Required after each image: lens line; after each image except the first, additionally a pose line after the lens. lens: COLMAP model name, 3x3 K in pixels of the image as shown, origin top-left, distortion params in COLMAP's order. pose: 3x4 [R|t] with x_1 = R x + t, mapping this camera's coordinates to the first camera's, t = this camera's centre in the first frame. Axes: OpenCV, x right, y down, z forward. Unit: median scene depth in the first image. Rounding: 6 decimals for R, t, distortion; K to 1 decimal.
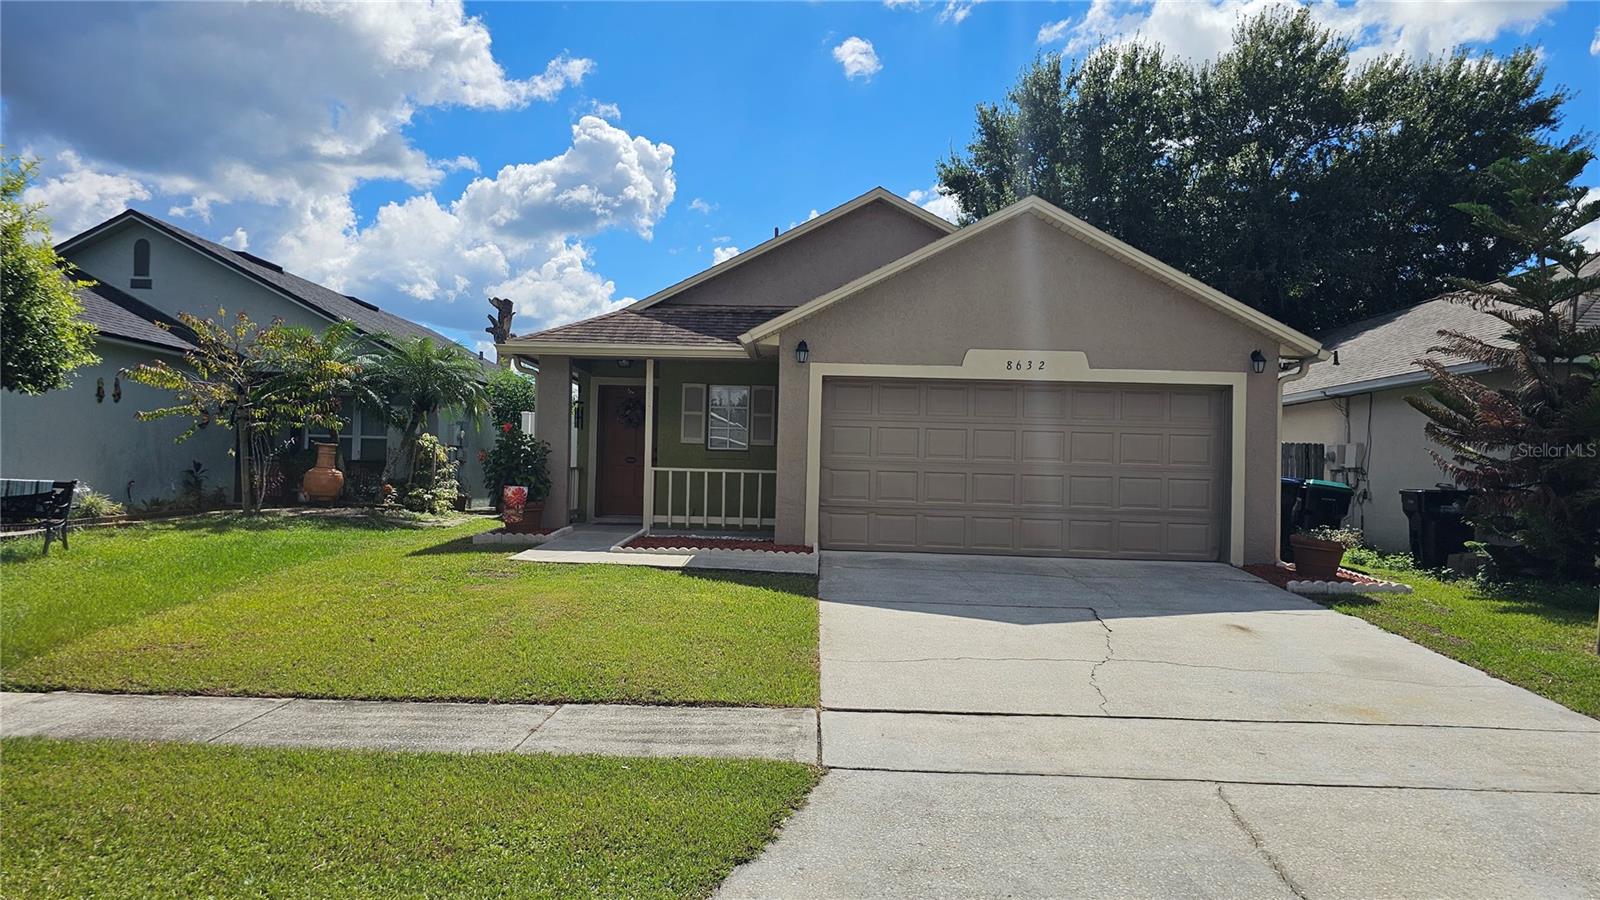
lens RADIAL K [[1076.7, 0, 778.6], [0, 1076.7, 439.9], [0, 0, 1]] dist [0.068659, -0.058625]
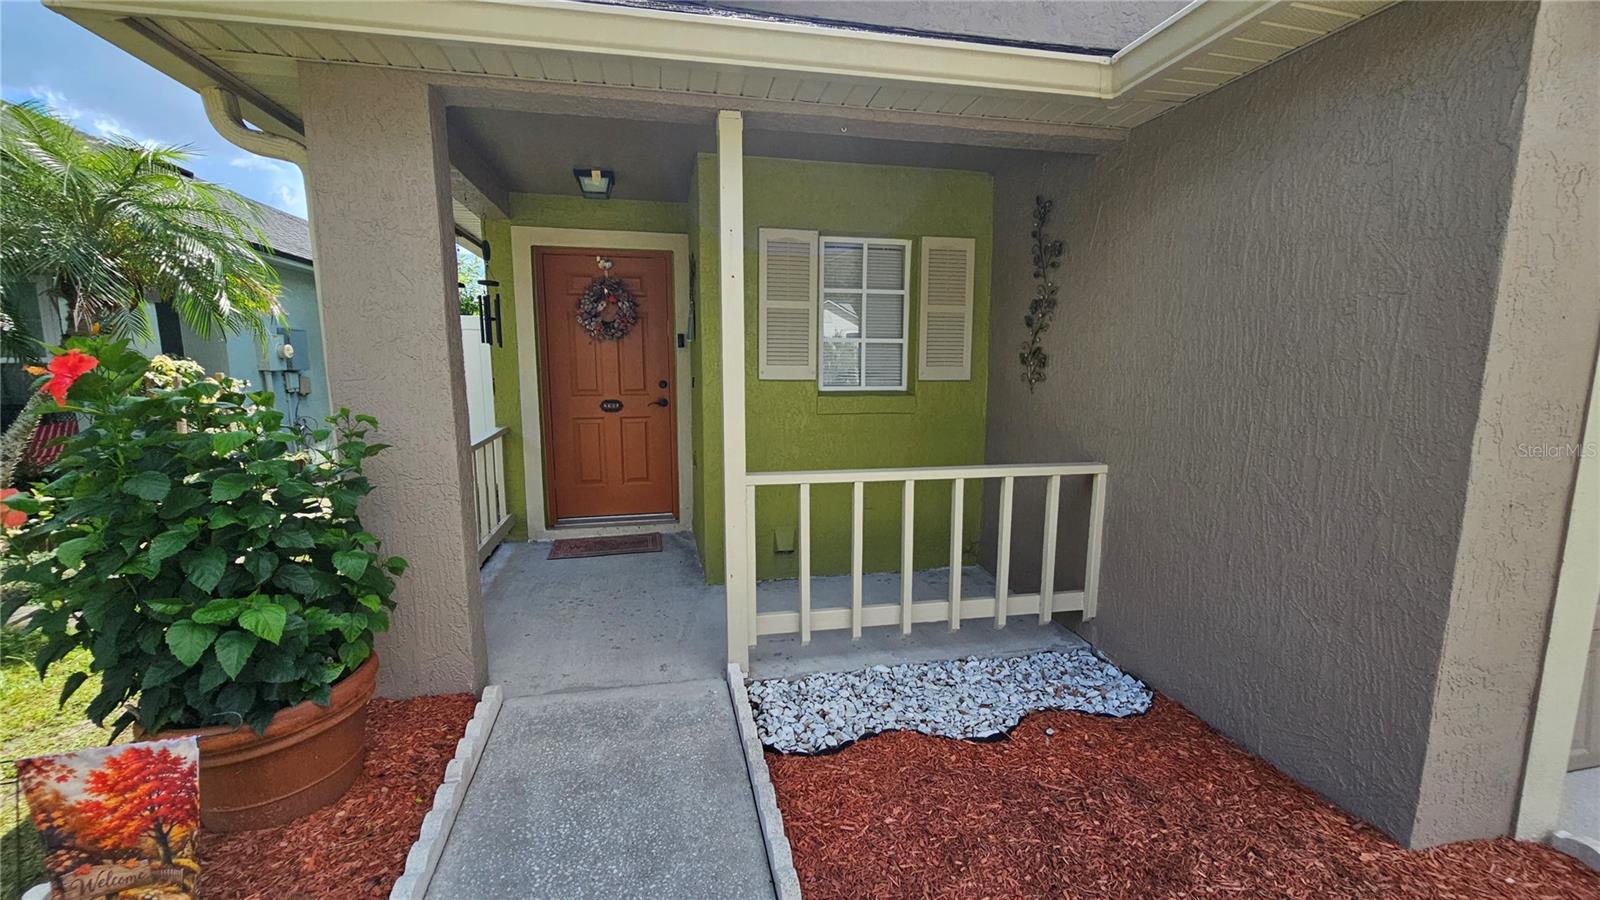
lens RADIAL K [[621.7, 0, 795.5], [0, 621.7, 438.8], [0, 0, 1]] dist [0.000053, 0.000000]
pose [[0.965214, -0.061739, 0.254068, -0.155821], [0.014986, 0.983187, 0.181985, -0.020357], [-0.261032, -0.171847, 0.949911, 0.846253]]
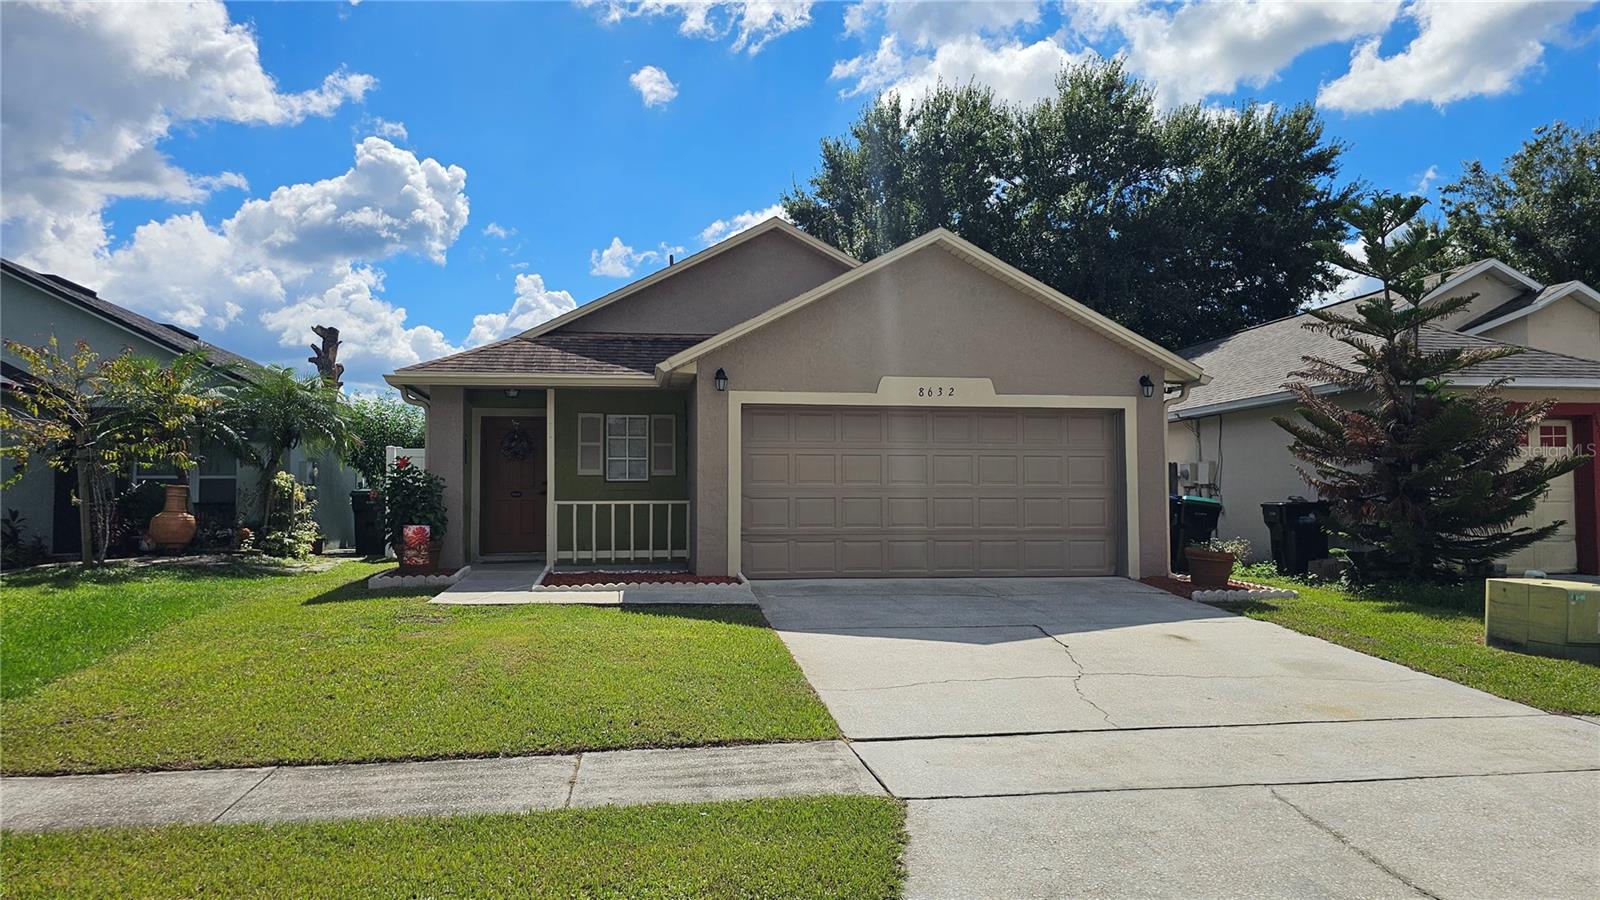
lens RADIAL K [[1081.1, 0, 773.9], [0, 1081.1, 447.4], [0, 0, 1]] dist [0.067998, -0.062228]
pose [[0.984145, -0.018400, 0.176406, -0.098292], [0.021871, 0.999603, -0.017754, -0.001123], [-0.176010, 0.021330, 0.984157, 0.014680]]
